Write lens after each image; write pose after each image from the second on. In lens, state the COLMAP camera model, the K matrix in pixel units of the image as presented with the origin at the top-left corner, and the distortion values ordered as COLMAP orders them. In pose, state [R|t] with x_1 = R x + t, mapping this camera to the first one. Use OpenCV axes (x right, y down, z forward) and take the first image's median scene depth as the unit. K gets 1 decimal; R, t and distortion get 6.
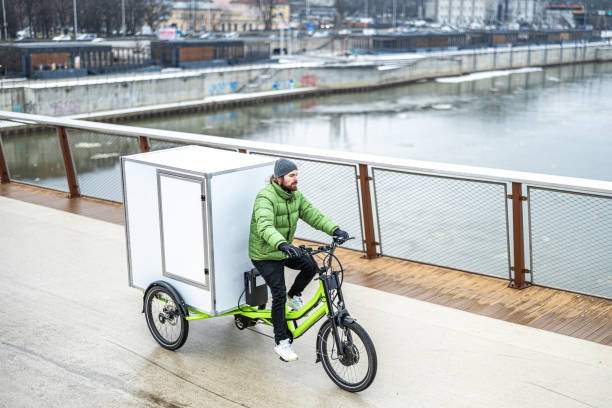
lens RADIAL K [[875.0, 0, 306.0], [0, 875.0, 204.0], [0, 0, 1]] dist [0.000175, 0.086304]
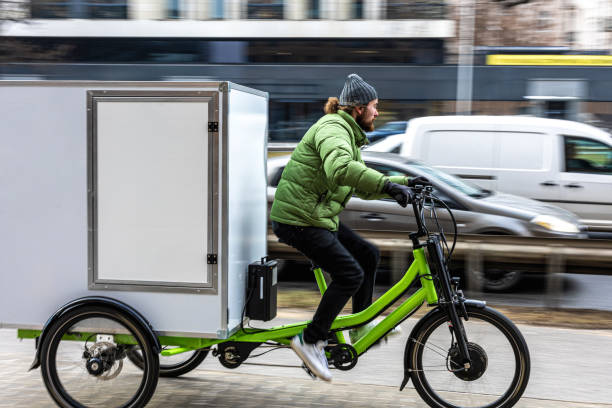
lens RADIAL K [[875.0, 0, 306.0], [0, 875.0, 204.0], [0, 0, 1]] dist [0.000175, 0.086304]
pose [[0.825693, -0.008368, 0.564058, -0.375491], [0.100552, 0.986061, -0.132564, 0.120354], [-0.555086, 0.166174, 0.815025, 0.485569]]
